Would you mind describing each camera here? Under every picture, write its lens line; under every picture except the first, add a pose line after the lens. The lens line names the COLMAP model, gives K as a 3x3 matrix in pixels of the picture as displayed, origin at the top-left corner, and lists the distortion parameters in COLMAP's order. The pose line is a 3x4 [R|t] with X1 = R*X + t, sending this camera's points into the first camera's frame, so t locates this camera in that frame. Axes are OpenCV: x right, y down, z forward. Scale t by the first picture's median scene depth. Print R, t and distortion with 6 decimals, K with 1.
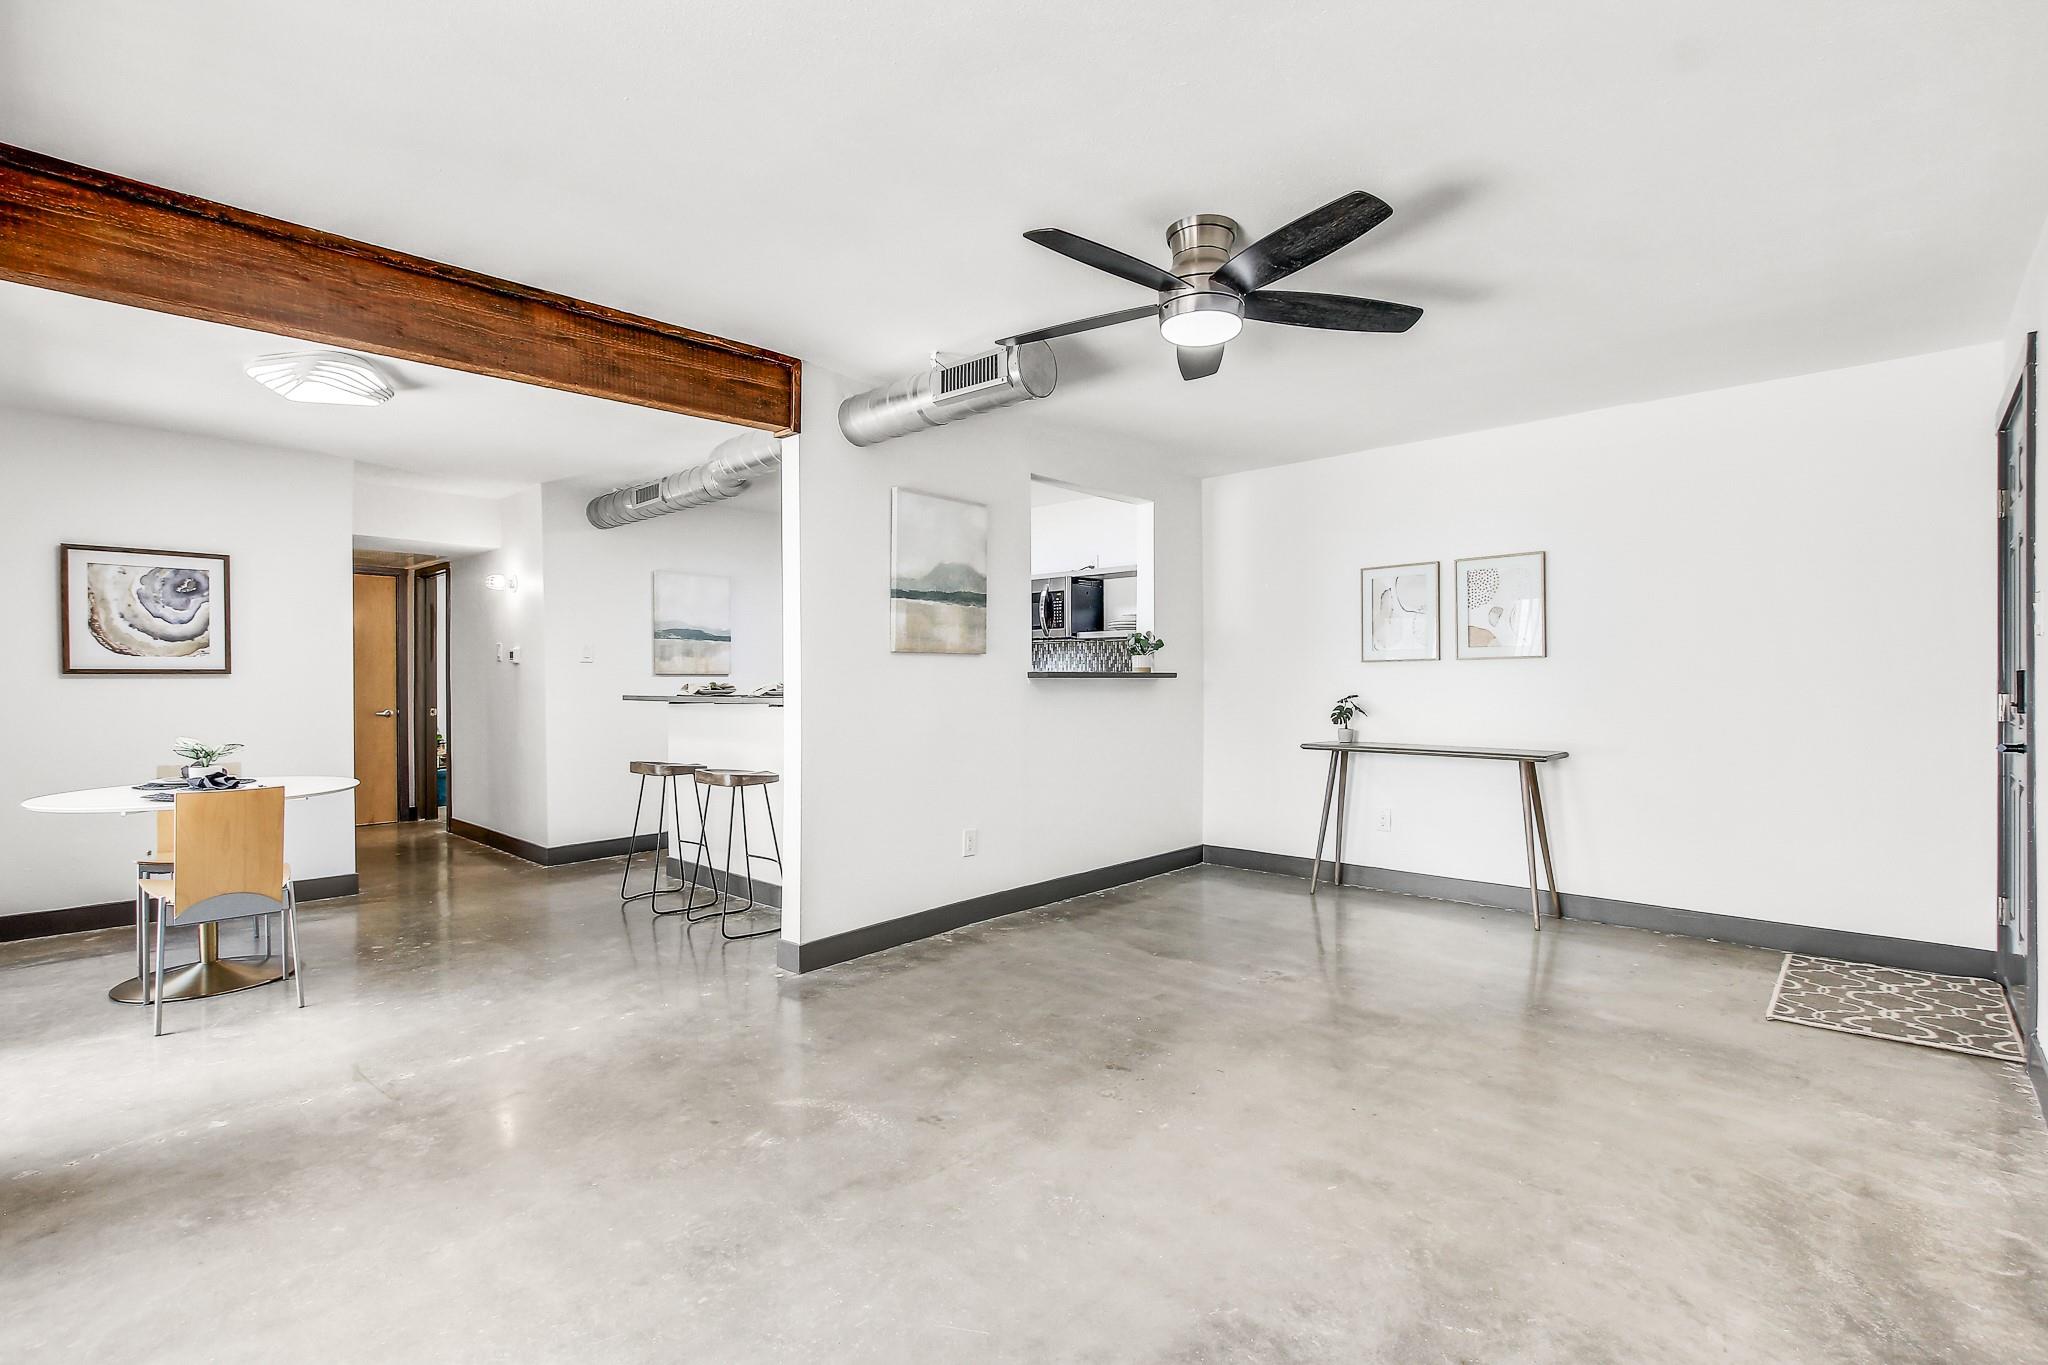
lens RADIAL K [[944.5, 0, 1026.5], [0, 944.5, 686.3], [0, 0, 1]] dist [-0.011880, 0.004343]
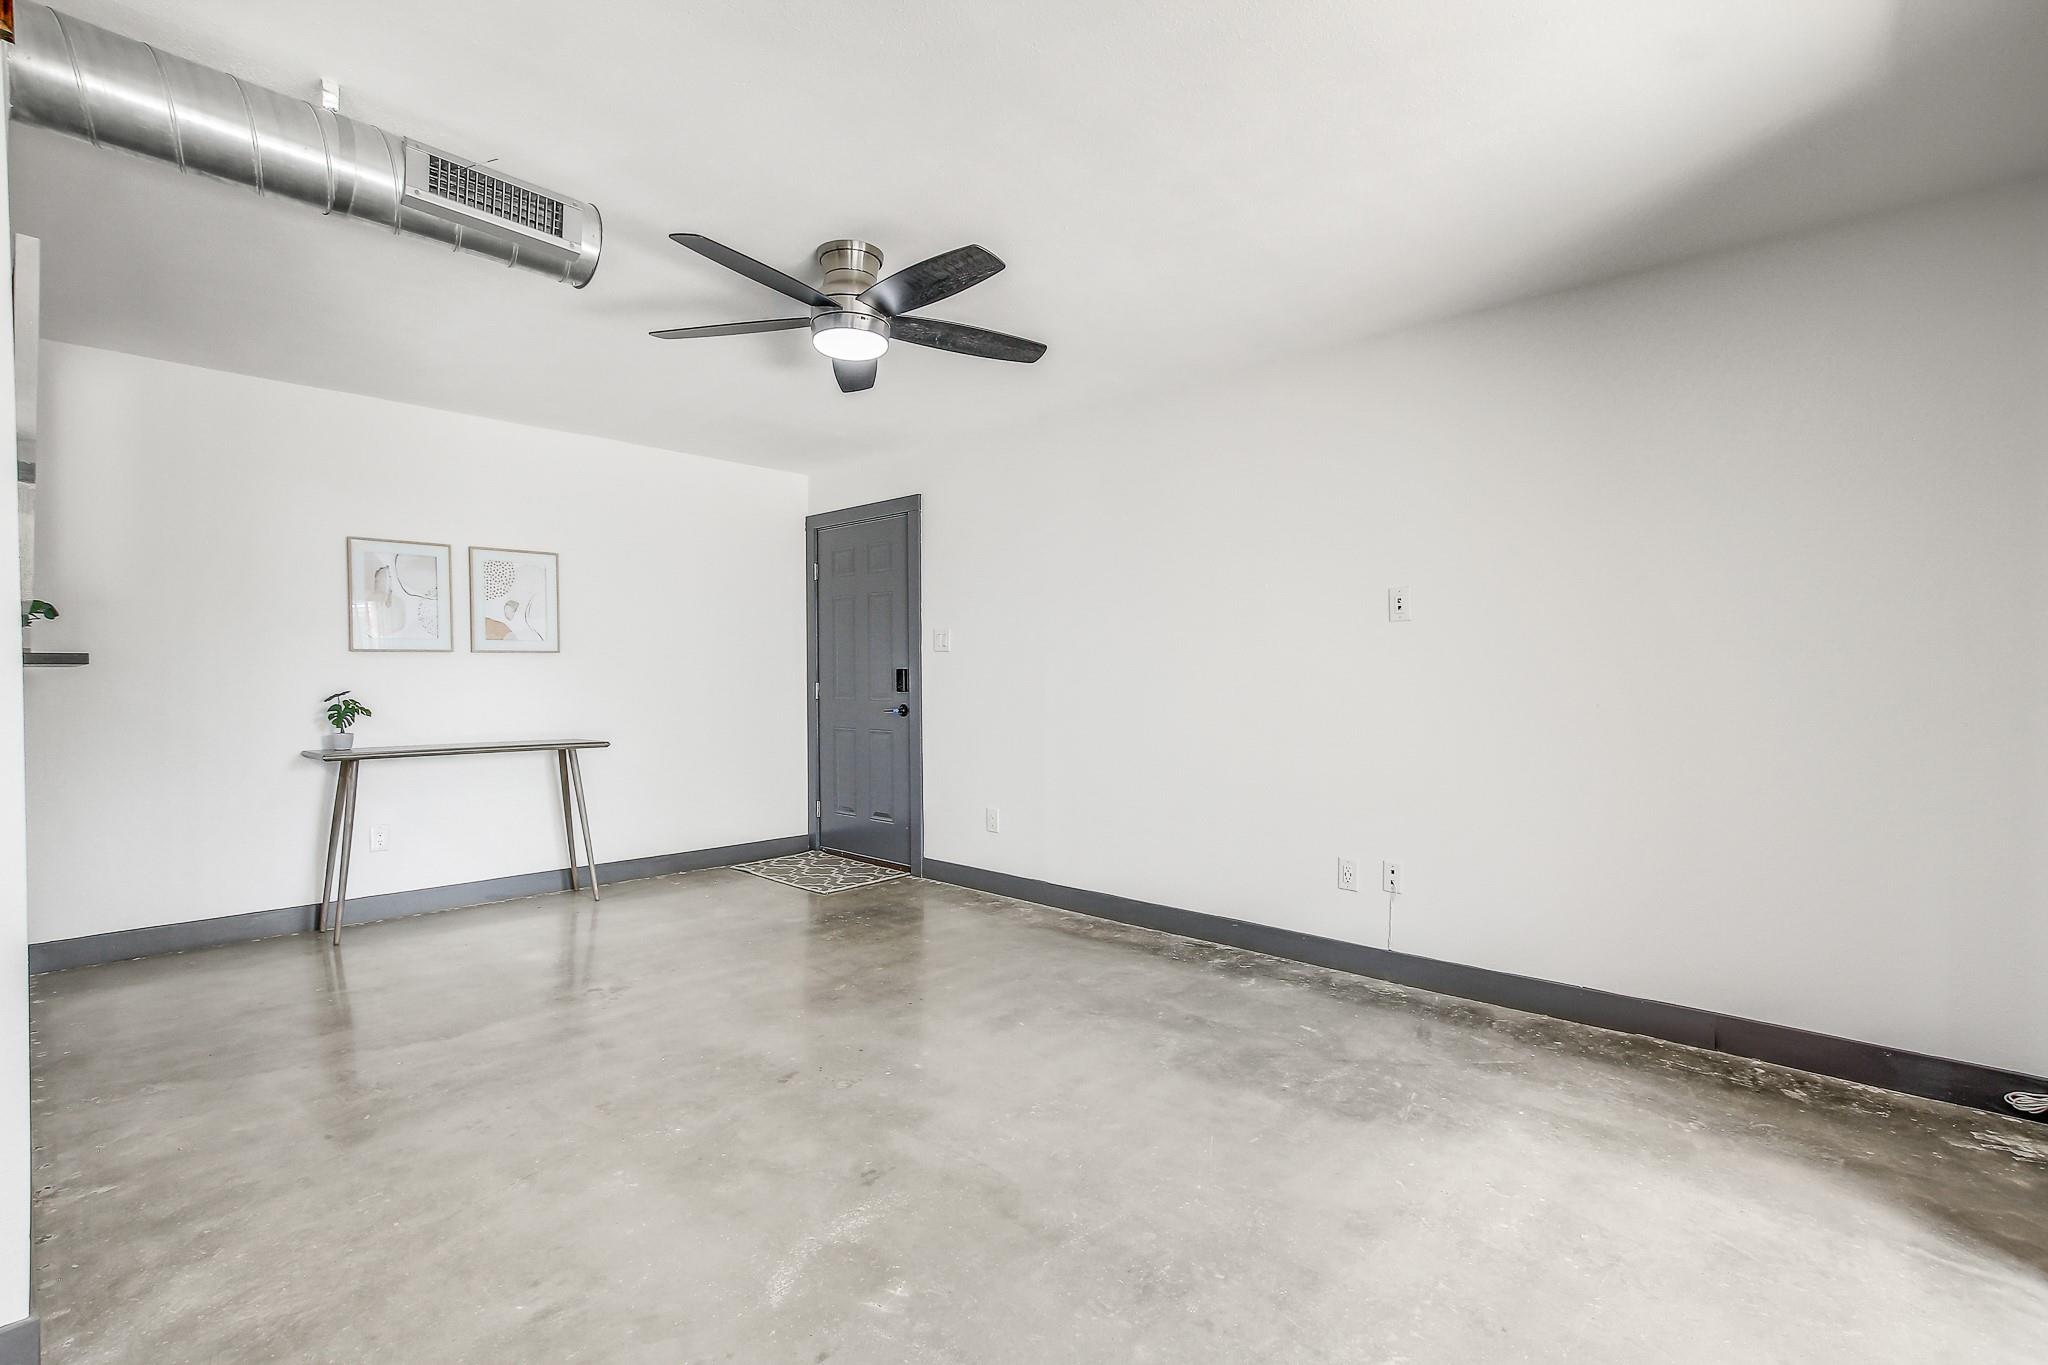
lens RADIAL K [[944.5, 0, 1025.4], [0, 944.5, 691.8], [0, 0, 1]] dist [-0.011880, 0.004343]
pose [[-0.003251, -0.013193, 0.999908, -0.539175], [0.005730, 0.999896, 0.013211, 0.003133], [-0.999978, 0.005772, -0.003175, 0.482802]]
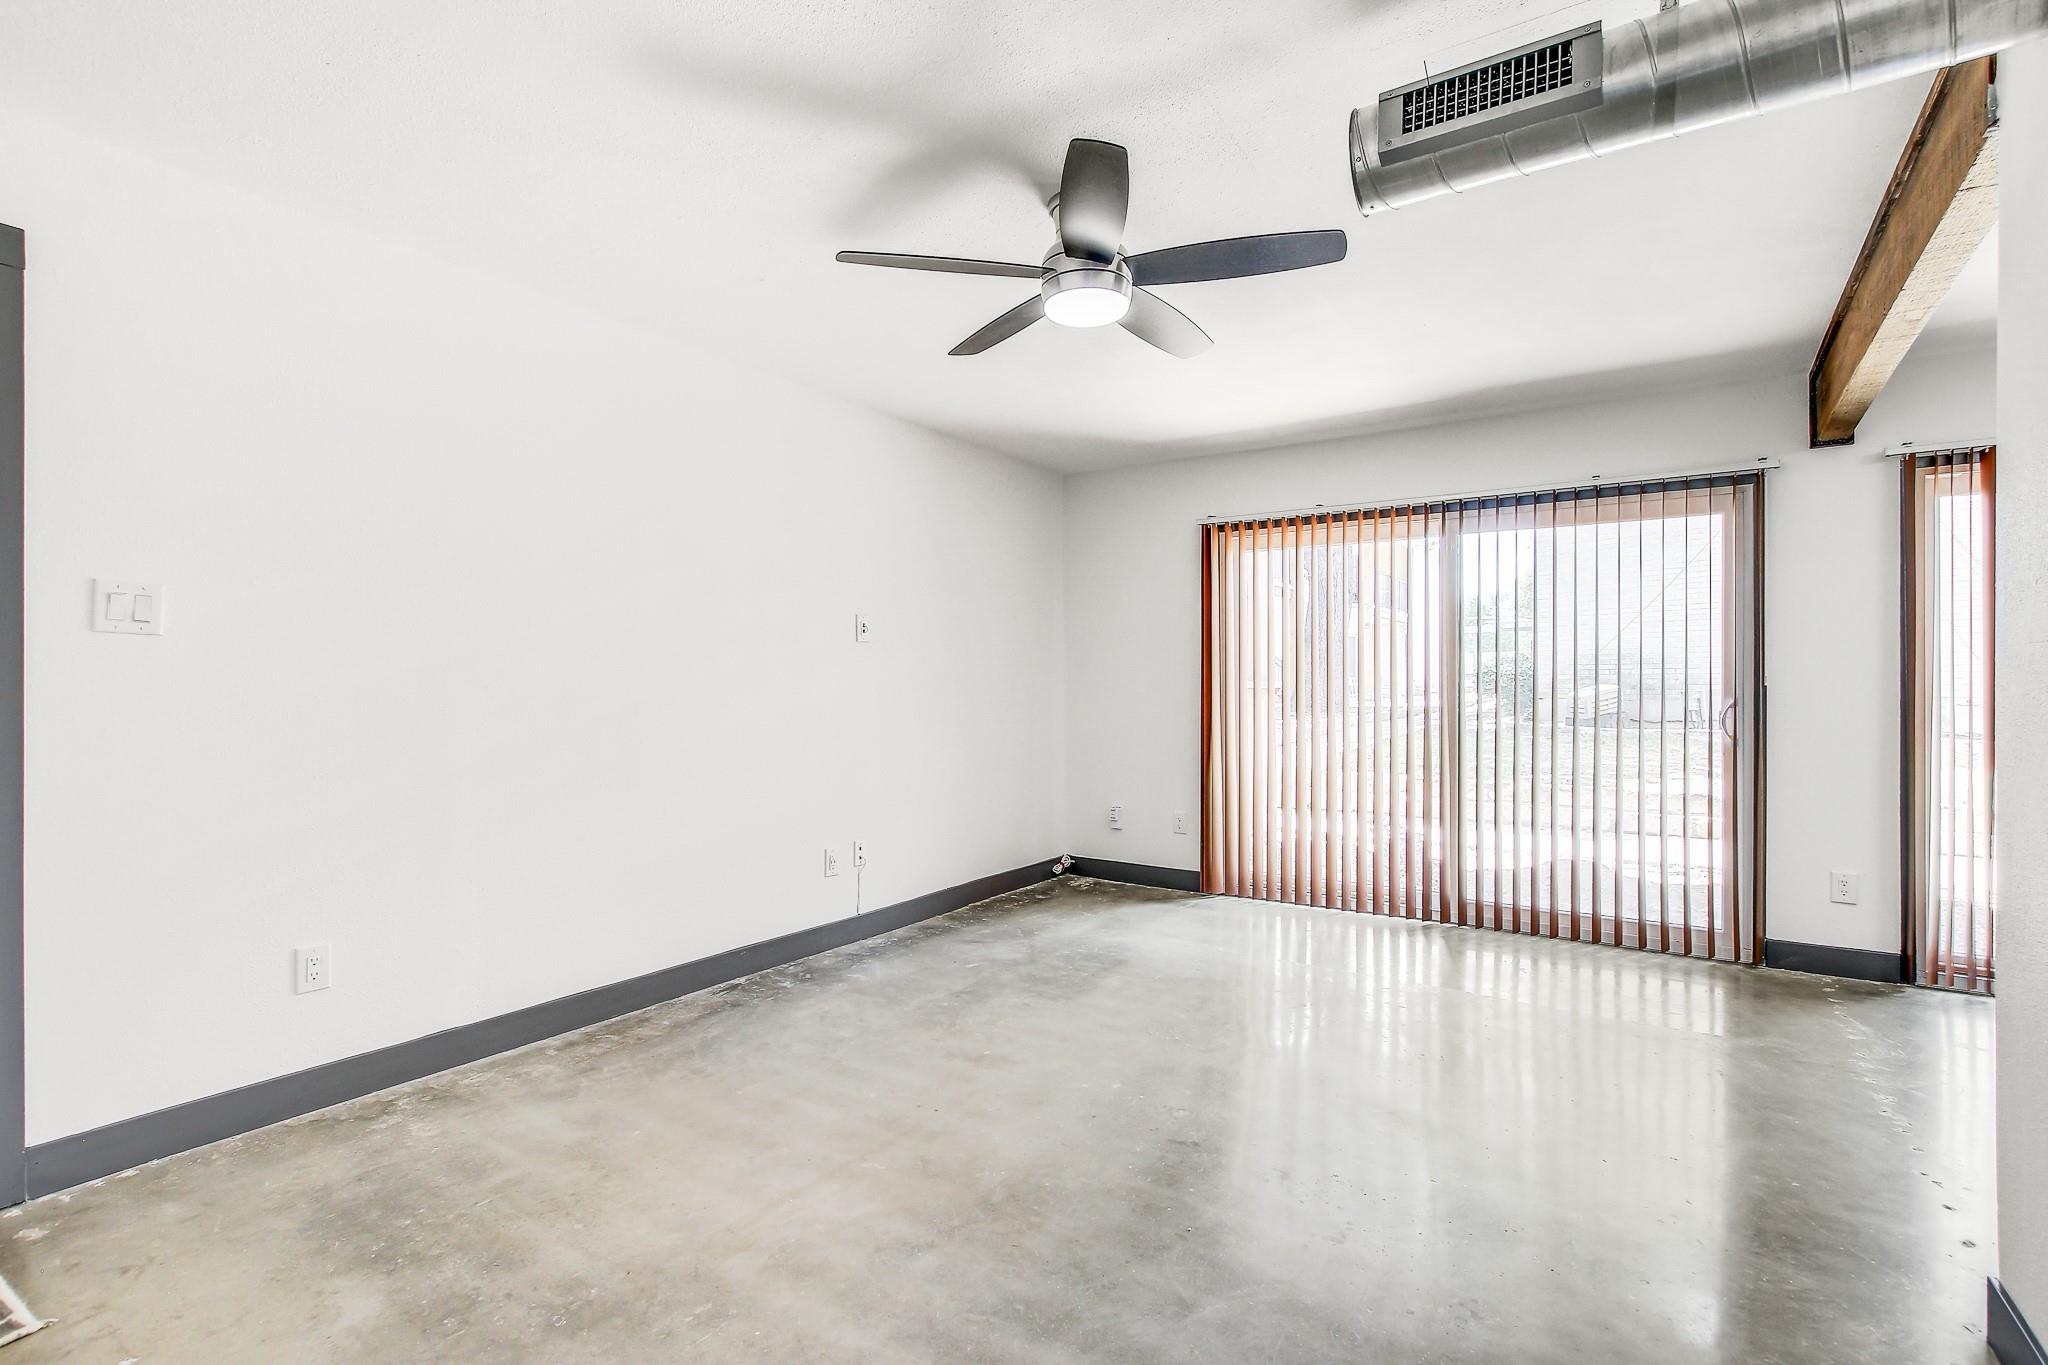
lens RADIAL K [[944.5, 0, 1018.1], [0, 944.5, 672.0], [0, 0, 1]] dist [-0.011880, 0.004343]
pose [[-0.989273, 0.001555, -0.146074, 0.232860], [0.002331, 0.999984, -0.005142, -0.007620], [0.146063, -0.005427, -0.989260, 1.149942]]
